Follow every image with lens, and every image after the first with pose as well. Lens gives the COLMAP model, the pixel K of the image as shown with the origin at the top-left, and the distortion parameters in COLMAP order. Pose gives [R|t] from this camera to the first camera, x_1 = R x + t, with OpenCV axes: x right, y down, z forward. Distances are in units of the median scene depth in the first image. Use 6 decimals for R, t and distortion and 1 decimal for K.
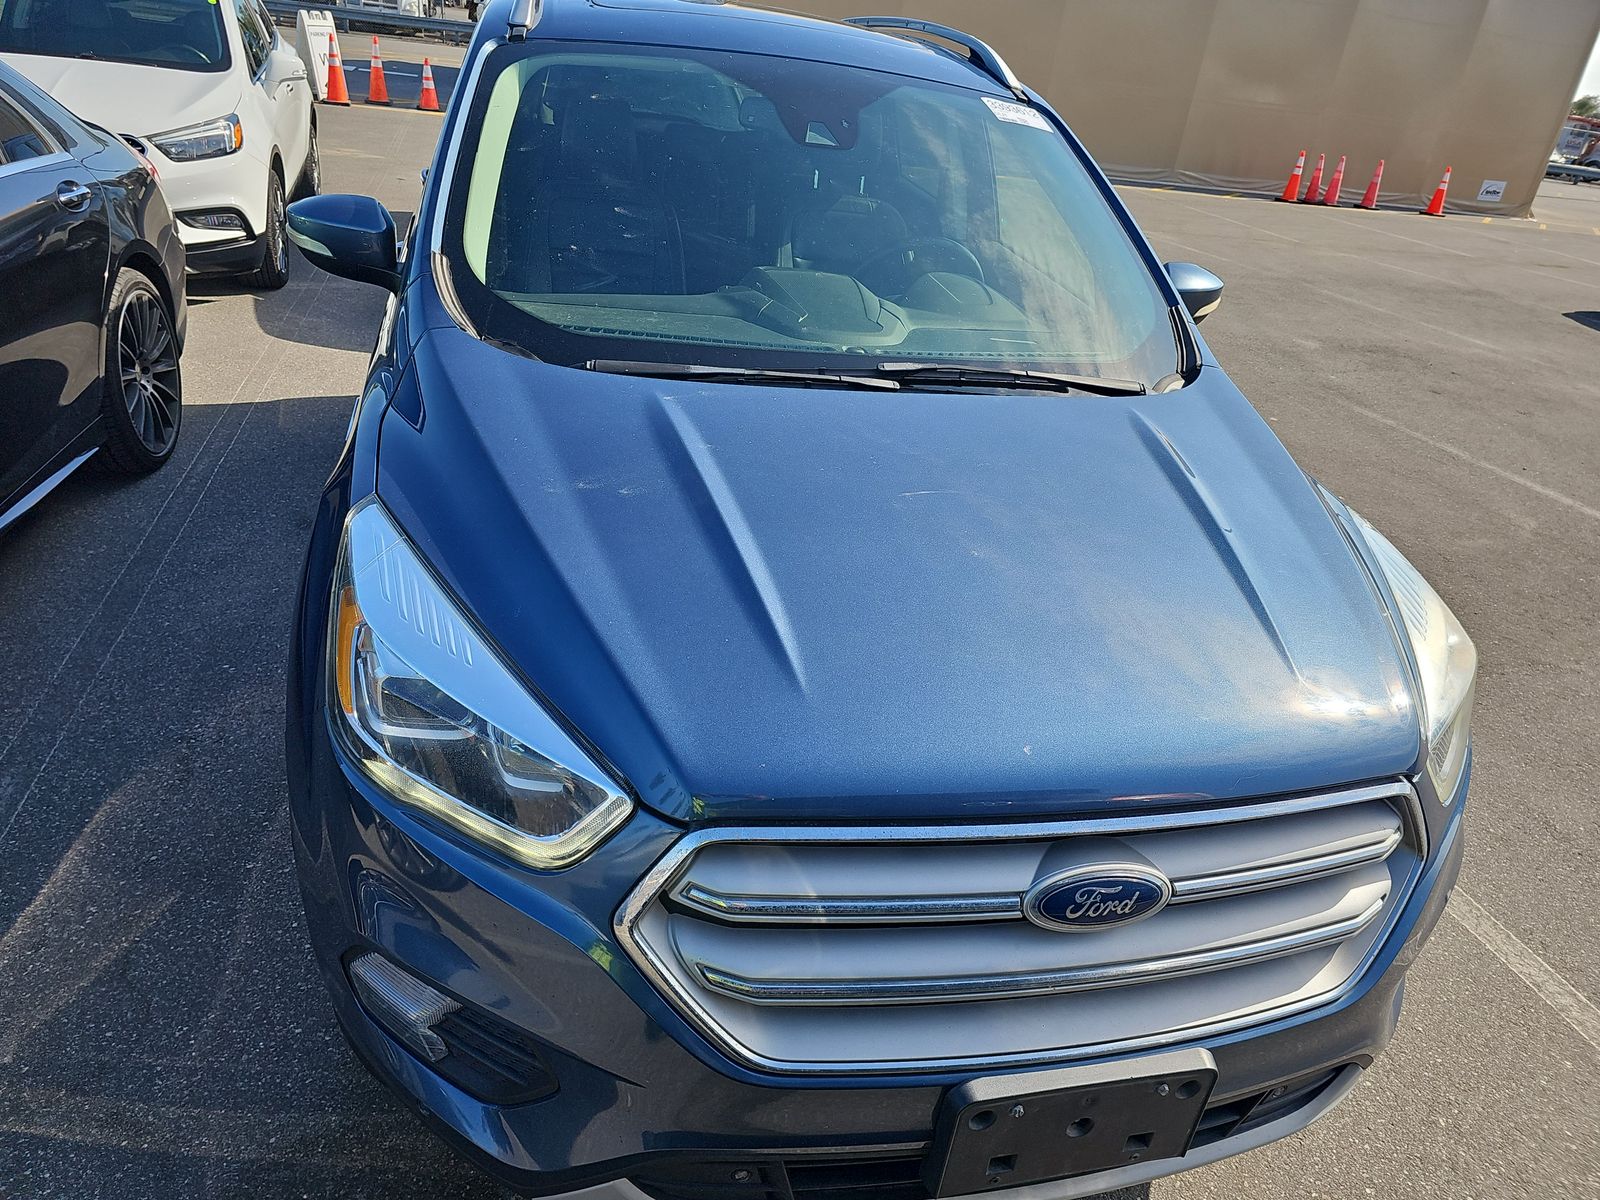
lens RADIAL K [[1057.7, 0, 800.0], [0, 1057.7, 600.0], [0, 0, 1]] dist [0.042274, -0.045573]
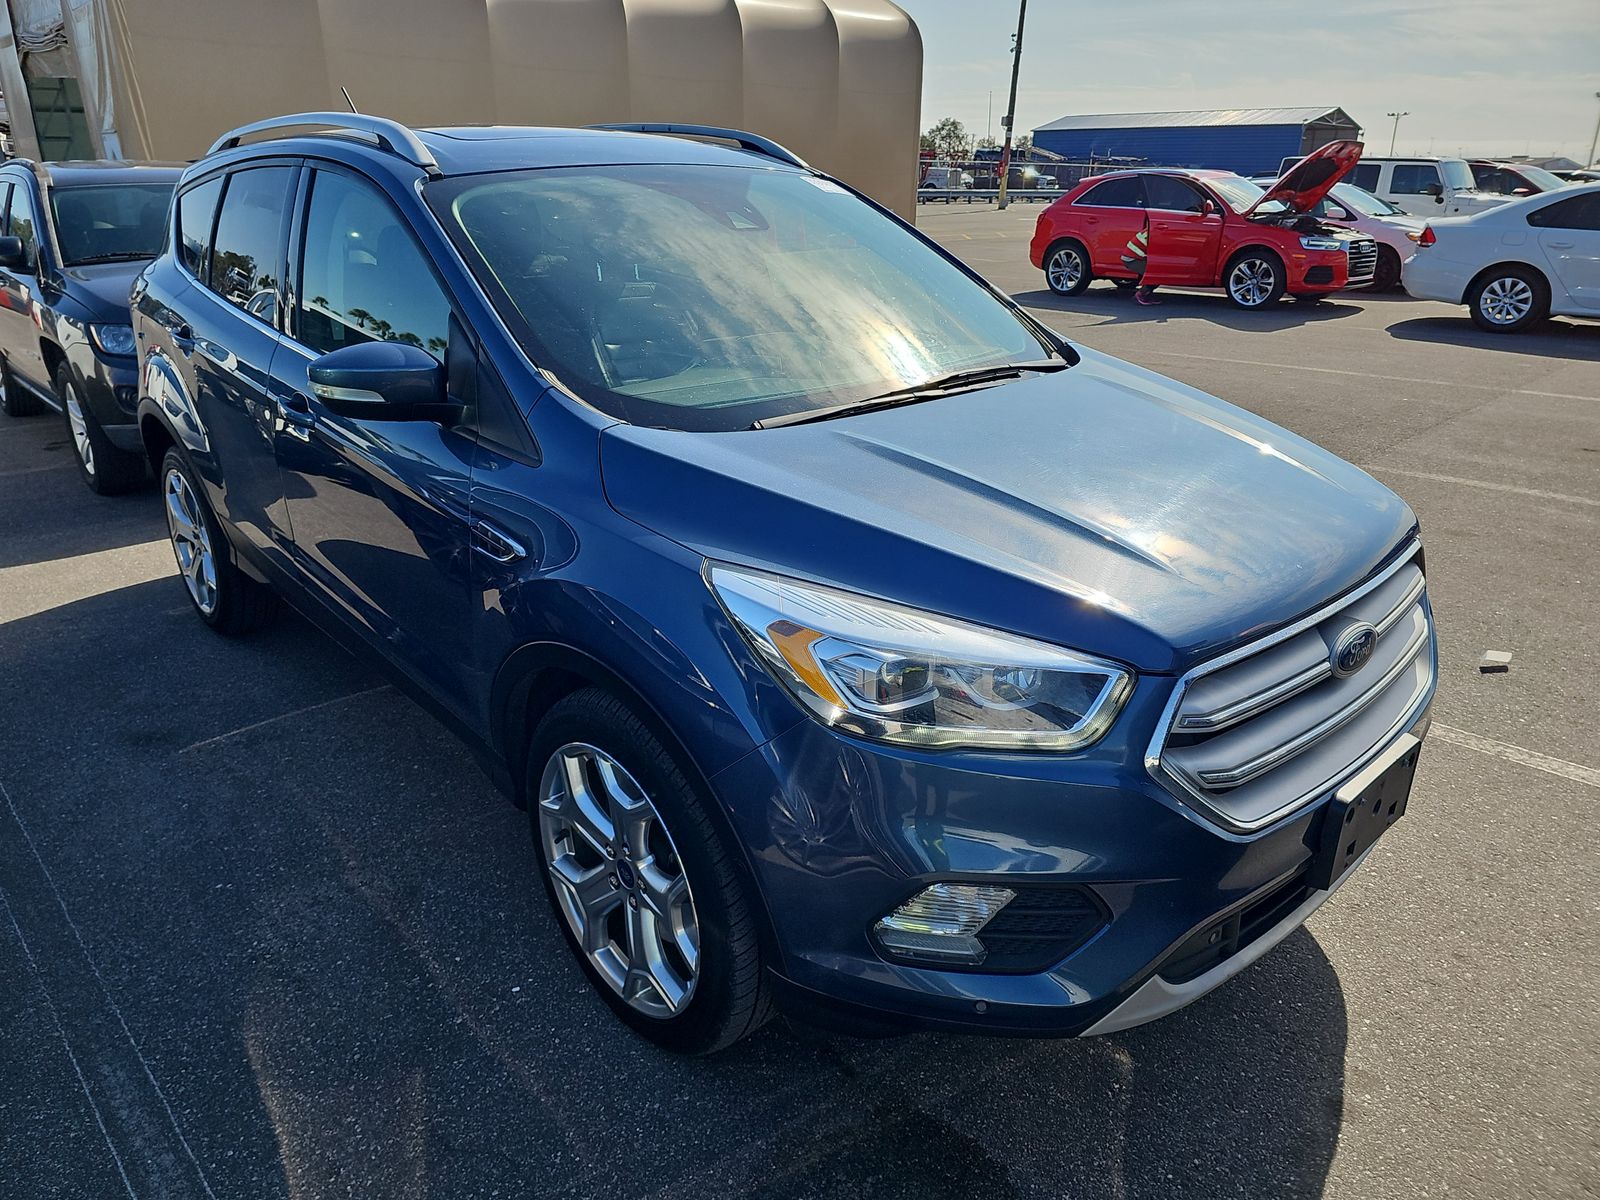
lens RADIAL K [[1057.7, 0, 800.0], [0, 1057.7, 600.0], [0, 0, 1]] dist [0.042274, -0.045573]
pose [[0.874051, -0.287729, 0.391468, -0.584587], [0.313531, 0.949576, -0.002099, -0.017318], [-0.371125, 0.124572, 0.920189, -0.064368]]
